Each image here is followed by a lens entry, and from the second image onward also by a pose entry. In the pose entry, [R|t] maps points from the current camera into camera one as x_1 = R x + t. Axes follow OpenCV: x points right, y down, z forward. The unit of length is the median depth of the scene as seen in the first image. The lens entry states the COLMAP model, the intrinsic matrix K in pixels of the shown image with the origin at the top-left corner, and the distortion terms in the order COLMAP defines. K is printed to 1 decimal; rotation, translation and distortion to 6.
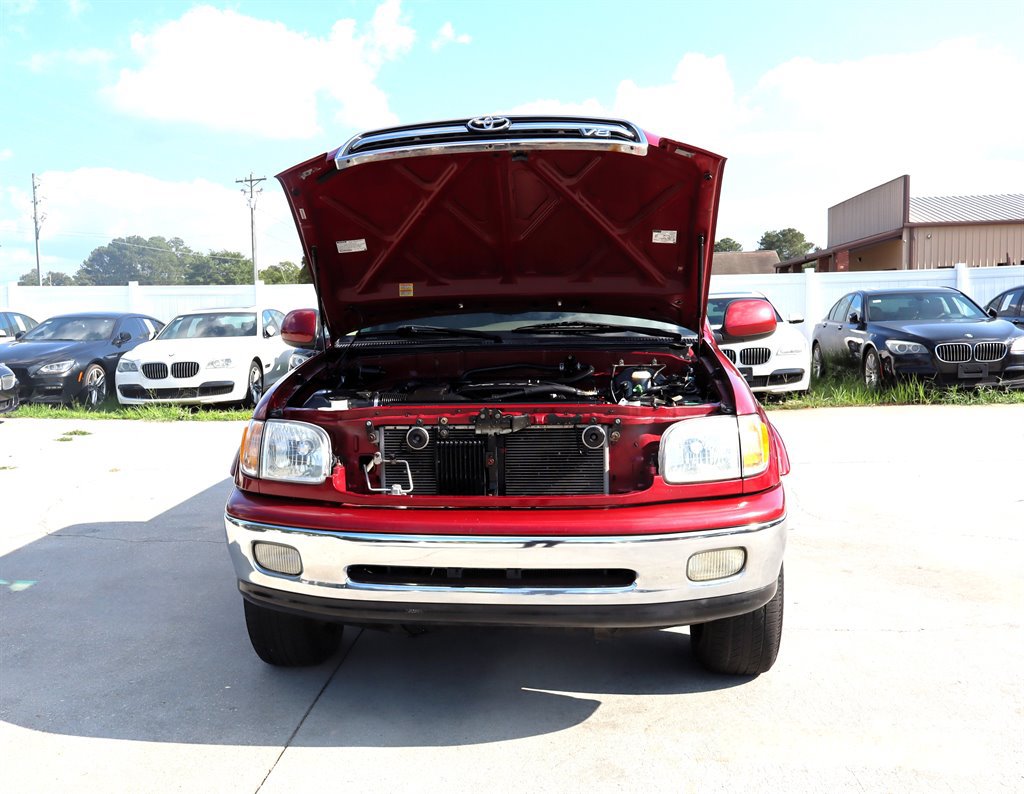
lens RADIAL K [[1046.9, 0, 450.9], [0, 1046.9, 410.4], [0, 0, 1]] dist [-0.008111, 0.000000]
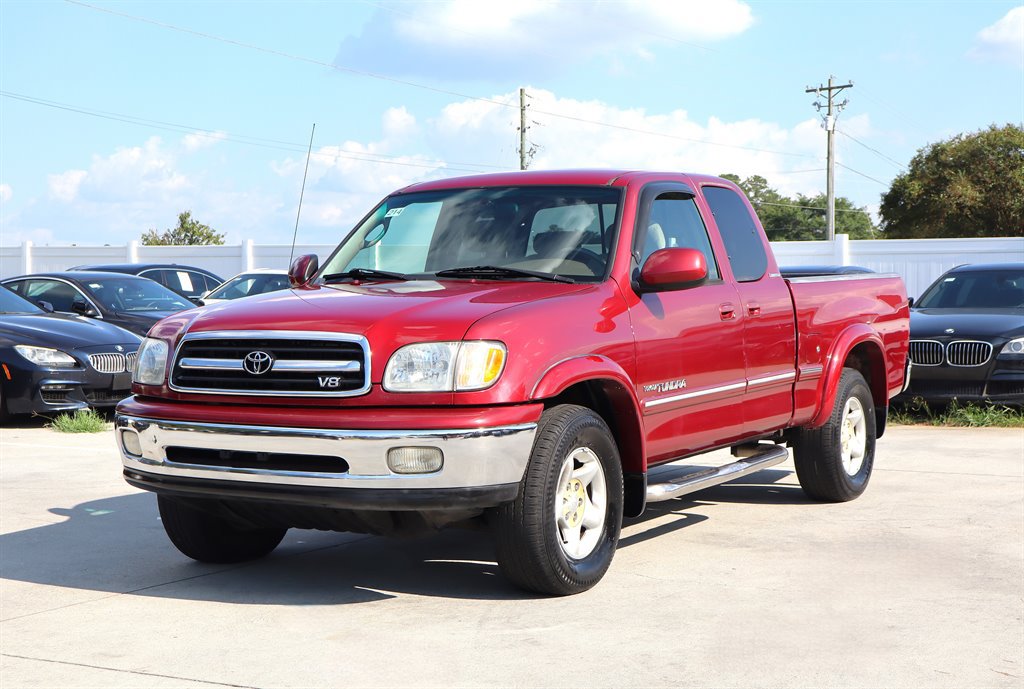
lens RADIAL K [[1709.5, 0, 509.7], [0, 1709.5, 347.3], [0, 0, 1]] dist [0.017864, 0.000000]
pose [[0.913380, 0.029478, -0.406039, 0.289701], [-0.054937, 0.997177, -0.051187, 0.028555], [0.403384, 0.069060, 0.912421, -0.189571]]
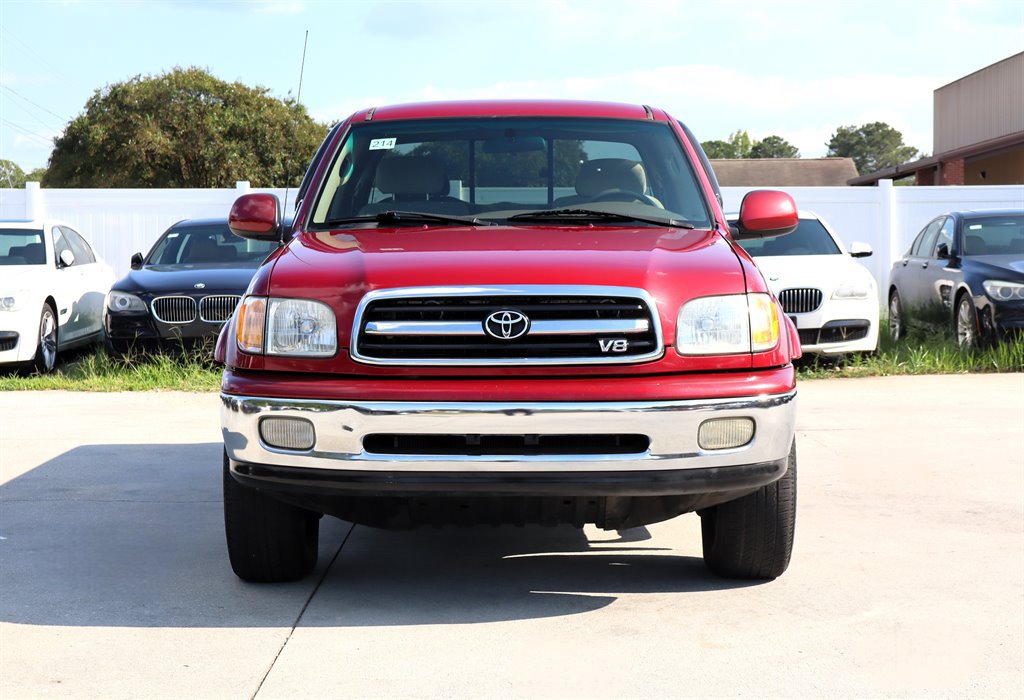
lens RADIAL K [[1883.5, 0, 512.9], [0, 1883.5, 349.8], [0, 0, 1]] dist [-0.015696, 0.000000]
pose [[0.992892, 0.009917, 0.118605, -0.044217], [-0.004436, 0.998914, -0.046386, 0.038477], [-0.118936, 0.045530, 0.991857, -0.205953]]
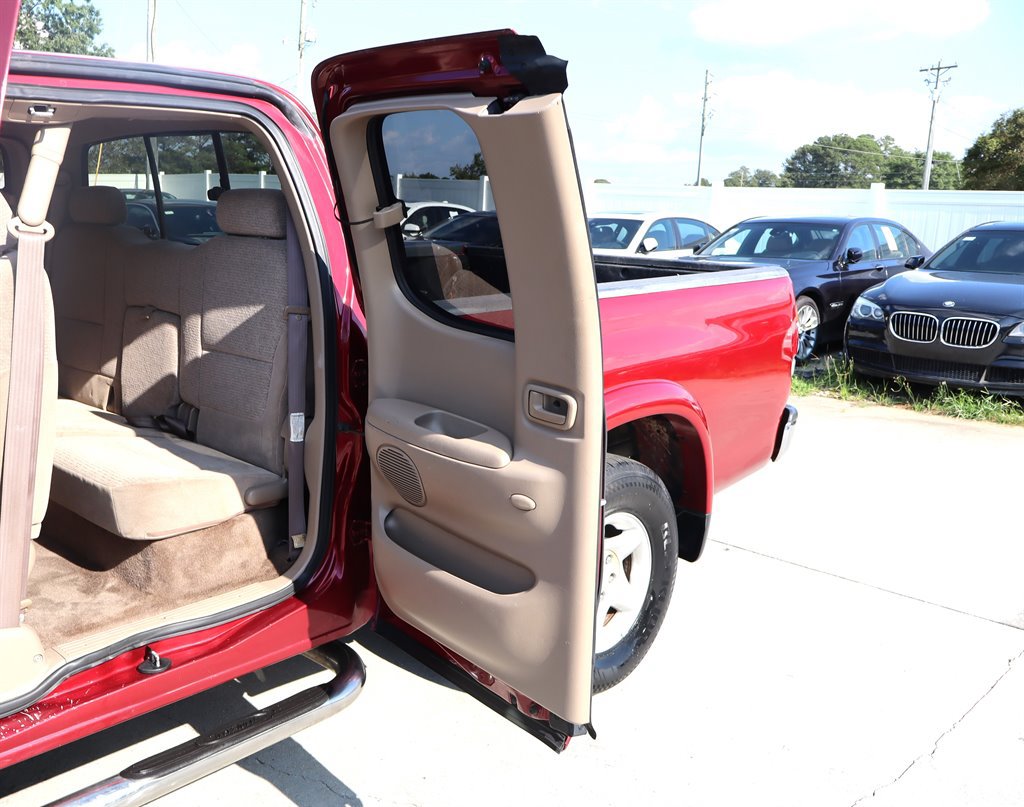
lens RADIAL K [[986.7, 0, 449.0], [0, 986.7, 396.6], [0, 0, 1]] dist [0.011168, 0.000000]
pose [[0.770238, 0.166592, -0.615614, 0.230727], [-0.108546, 0.985441, 0.130861, -0.051301], [0.628451, -0.033972, 0.777107, 0.361691]]
